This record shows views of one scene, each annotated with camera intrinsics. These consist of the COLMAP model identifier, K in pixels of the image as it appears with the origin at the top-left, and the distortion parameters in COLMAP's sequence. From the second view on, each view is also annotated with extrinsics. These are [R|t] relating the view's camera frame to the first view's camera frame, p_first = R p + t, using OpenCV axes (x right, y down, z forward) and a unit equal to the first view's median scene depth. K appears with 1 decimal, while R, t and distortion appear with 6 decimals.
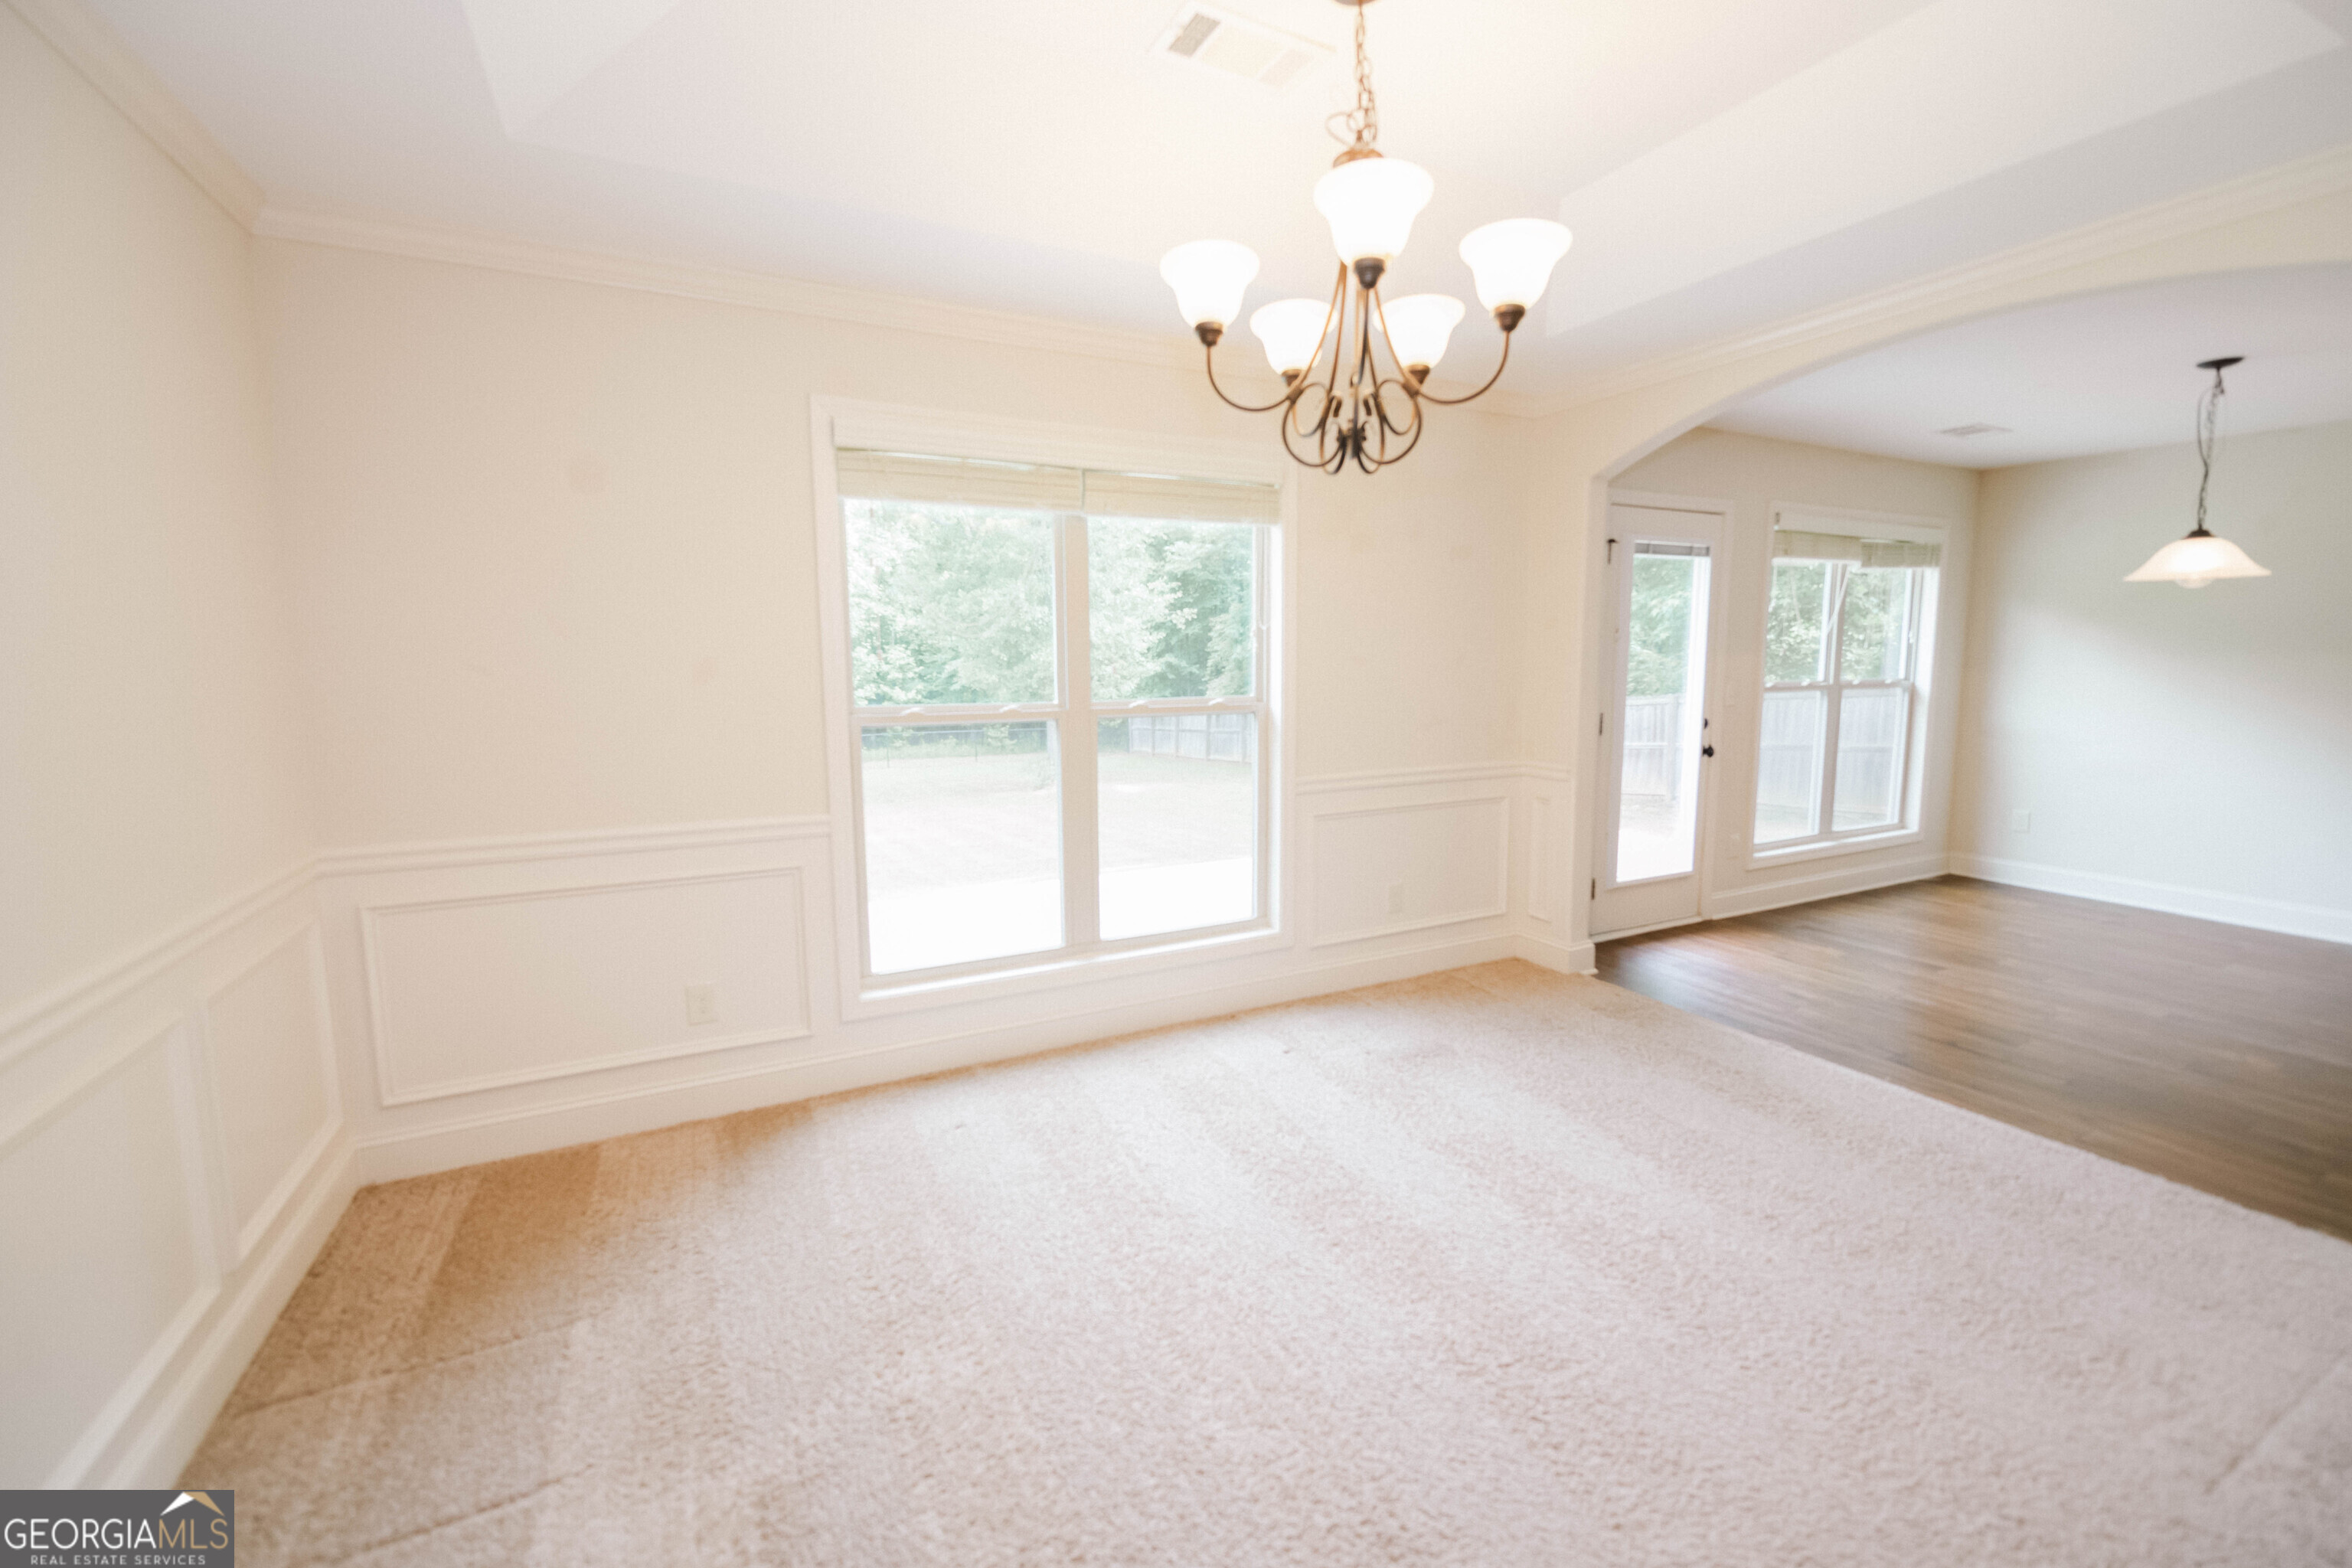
lens RADIAL K [[960.0, 0, 1180.9], [0, 960.0, 768.9], [0, 0, 1]] dist [0.000964, -0.003063]
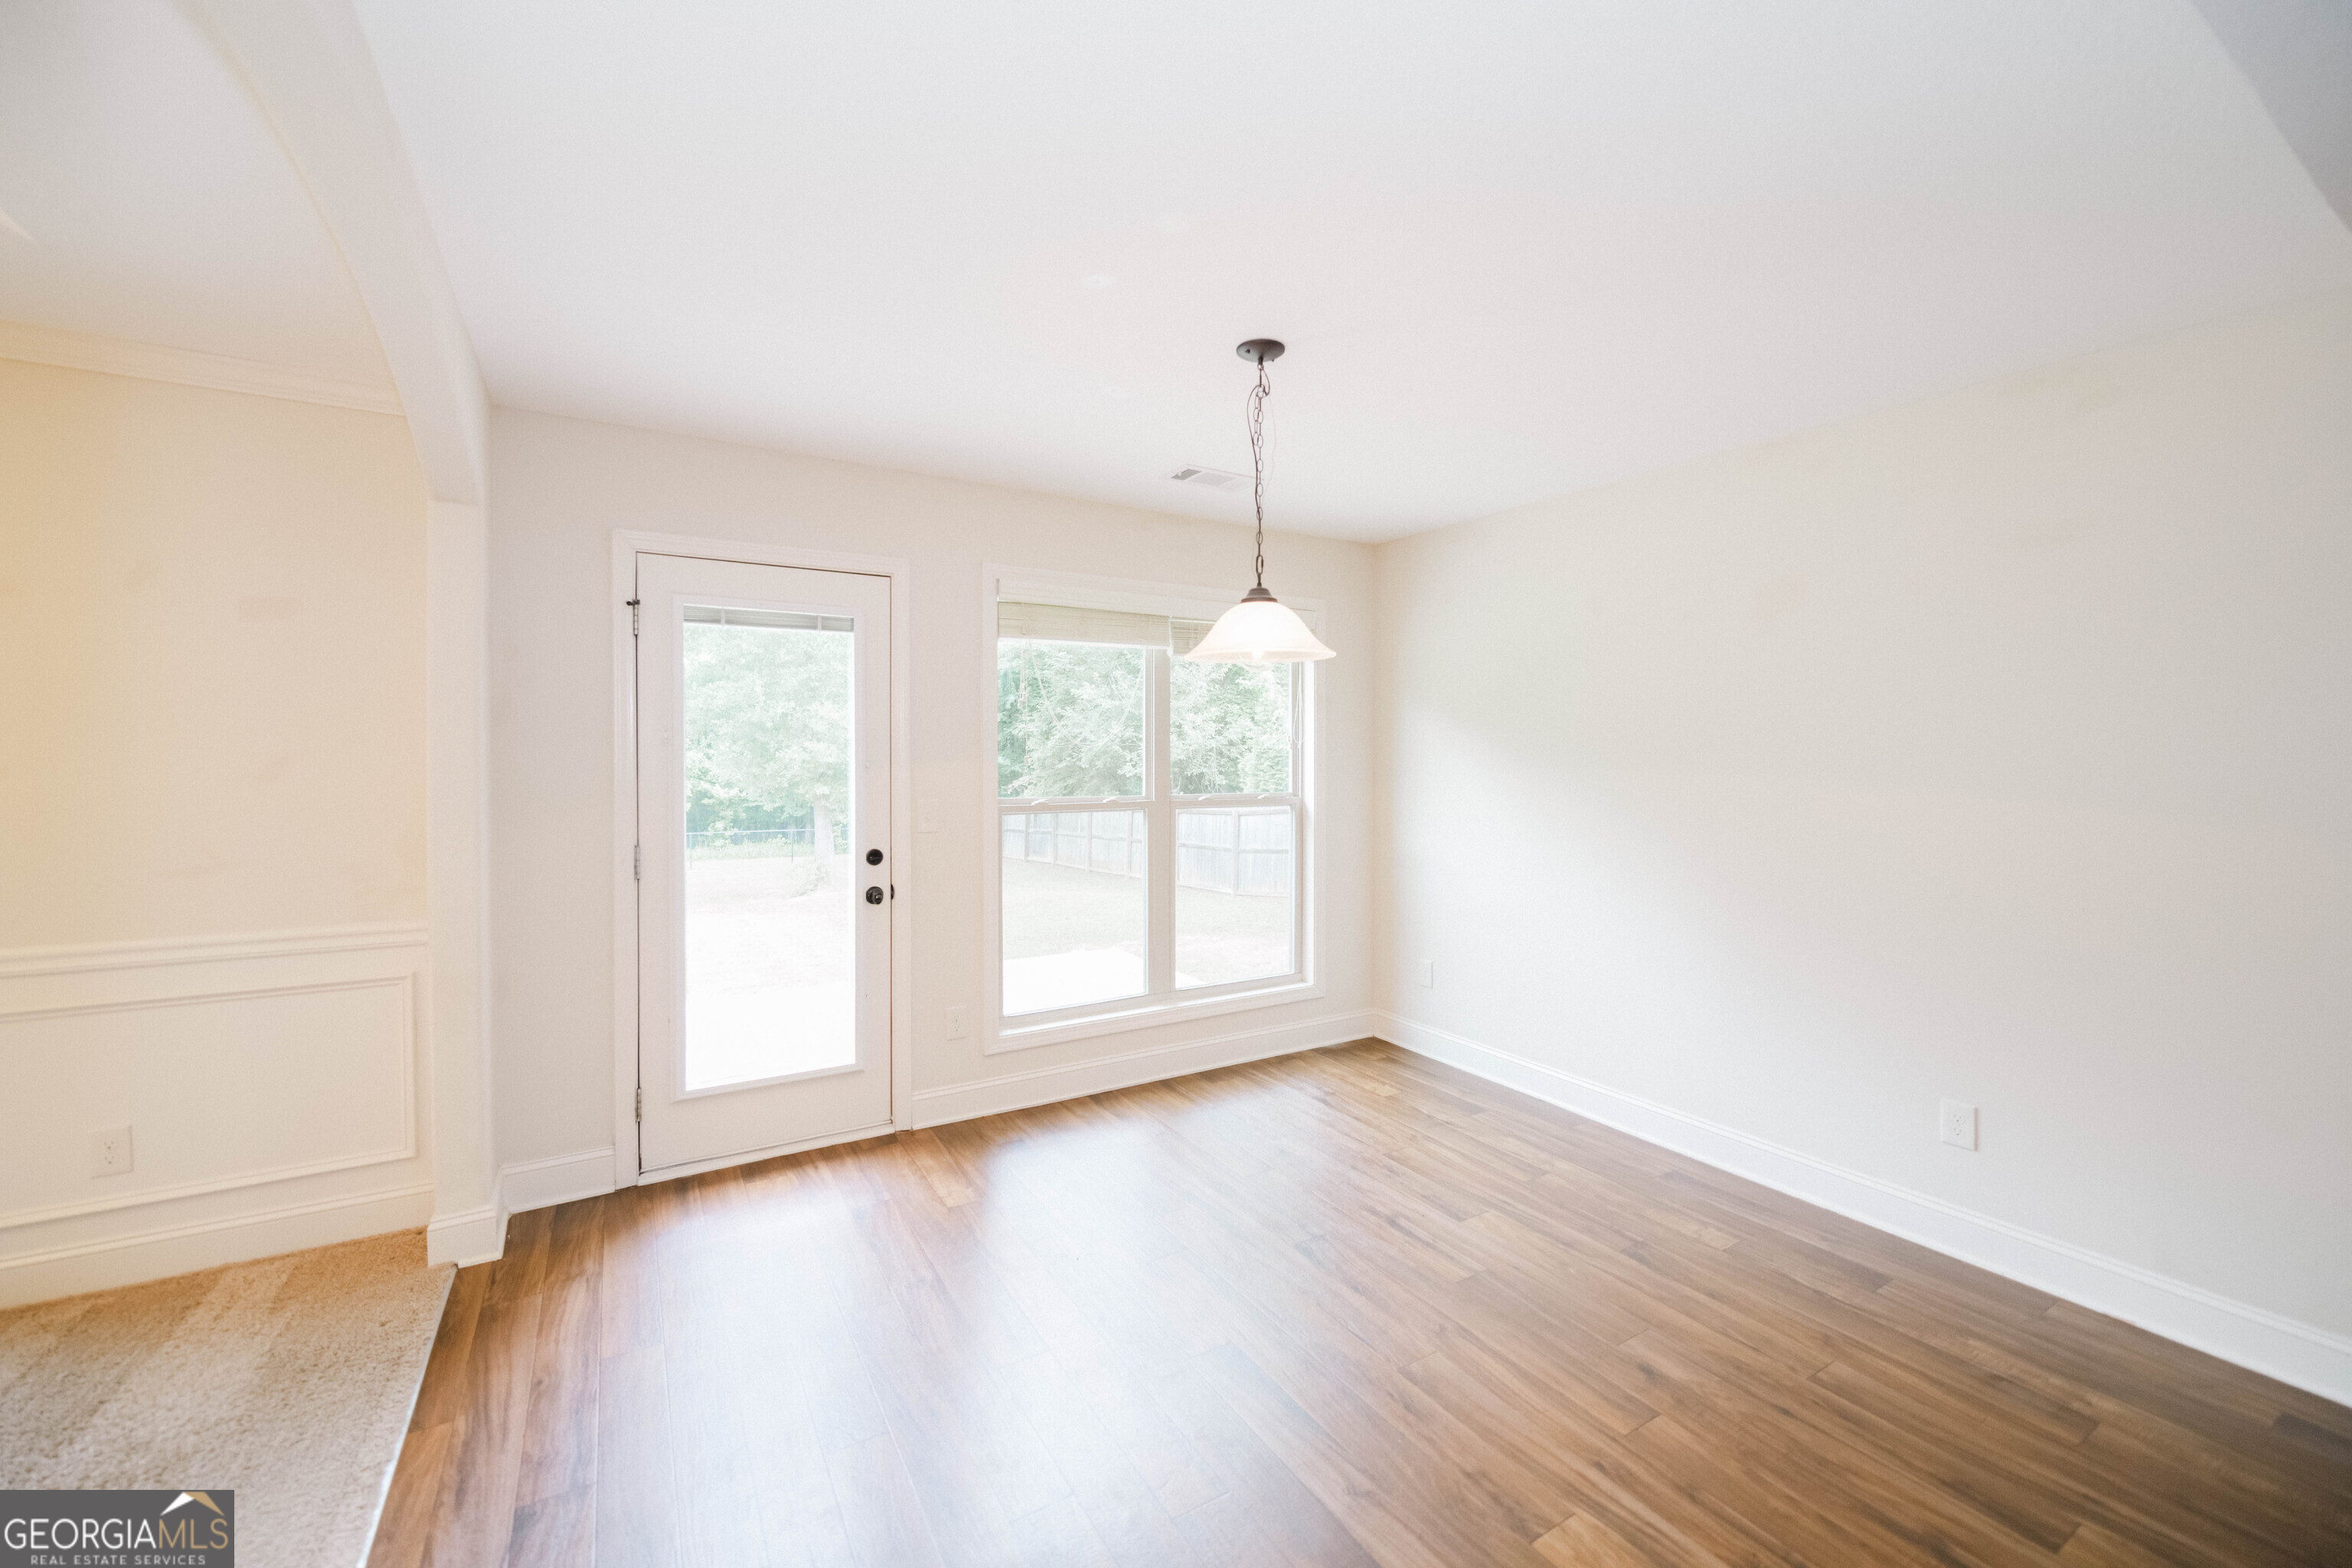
lens RADIAL K [[937.2, 0, 1170.9], [0, 937.2, 760.3], [0, 0, 1]] dist [-0.001863, -0.000467]
pose [[0.997662, 0.008042, 0.067861, 0.643335], [-0.000497, 0.993878, -0.110486, -0.037359], [-0.068334, 0.110194, 0.991558, 0.241229]]
